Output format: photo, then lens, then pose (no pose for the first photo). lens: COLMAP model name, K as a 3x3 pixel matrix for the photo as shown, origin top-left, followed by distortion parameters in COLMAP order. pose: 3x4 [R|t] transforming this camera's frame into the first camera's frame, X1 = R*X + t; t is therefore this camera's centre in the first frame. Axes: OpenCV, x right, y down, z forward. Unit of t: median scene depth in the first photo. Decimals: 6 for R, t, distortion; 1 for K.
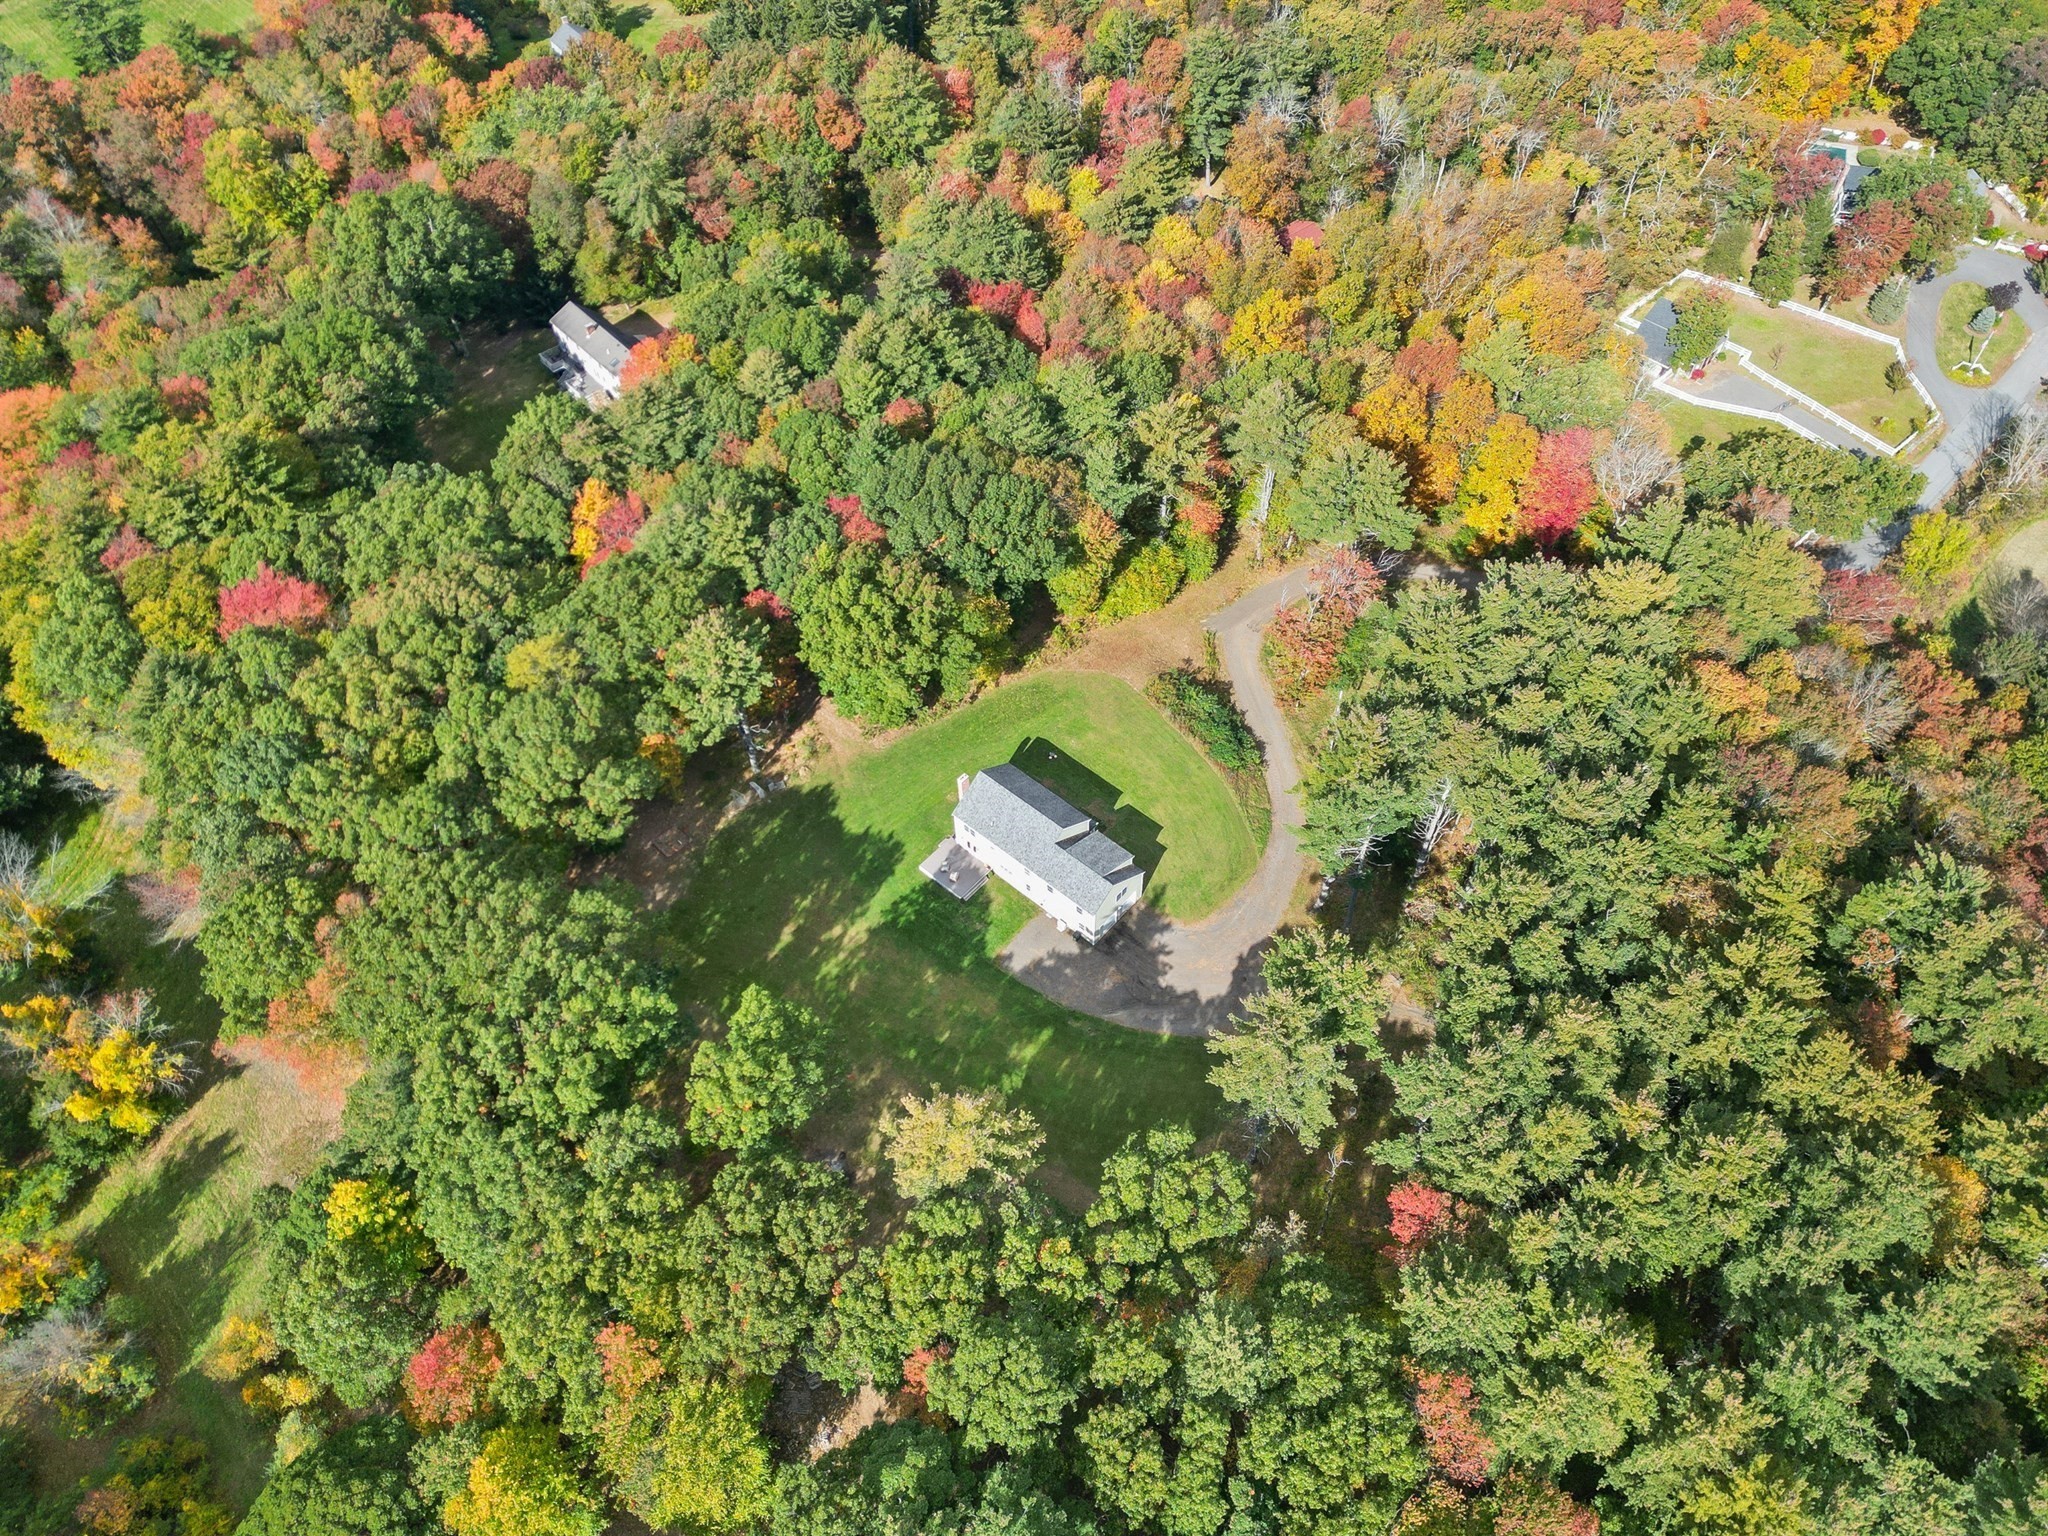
lens RADIAL K [[1250.1, 0, 1024.0], [0, 1250.1, 768.0], [0, 0, 1]] dist [0.145599, 0.000012]
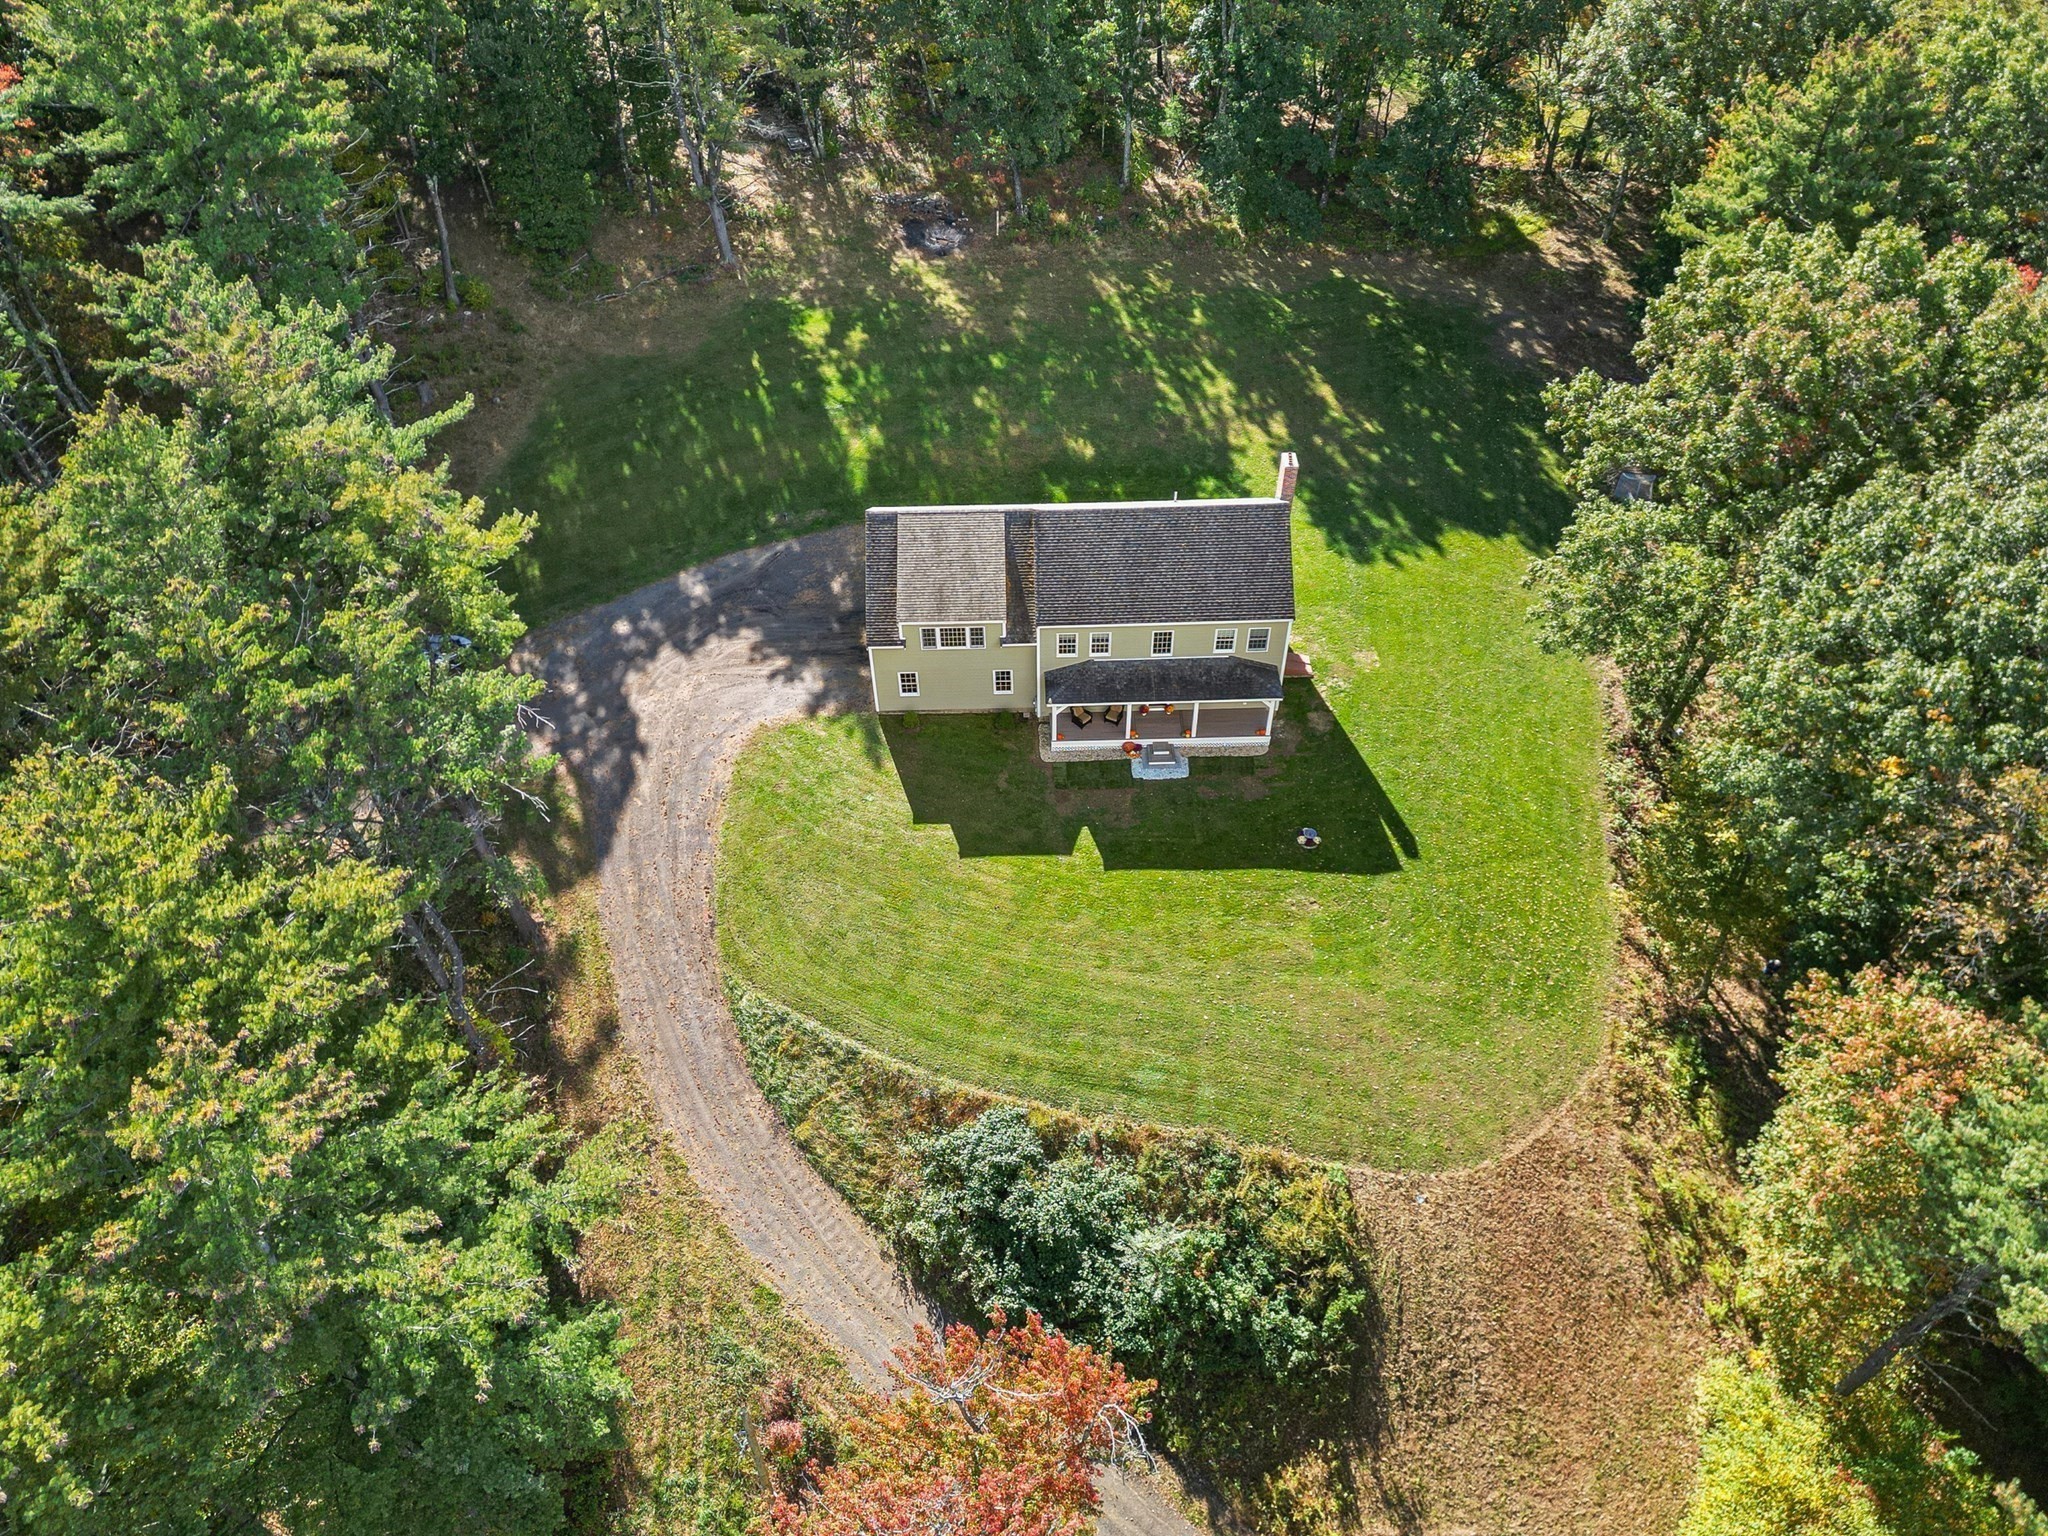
lens RADIAL K [[1412.0, 0, 1024.0], [0, 1412.0, 768.0], [0, 0, 1]] dist [0.021222, 0.000296]
pose [[-0.749908, 0.521659, -0.406828, 0.278396], [-0.465809, 0.020297, 0.884653, -0.384743], [0.469745, 0.852912, 0.227772, 0.916919]]
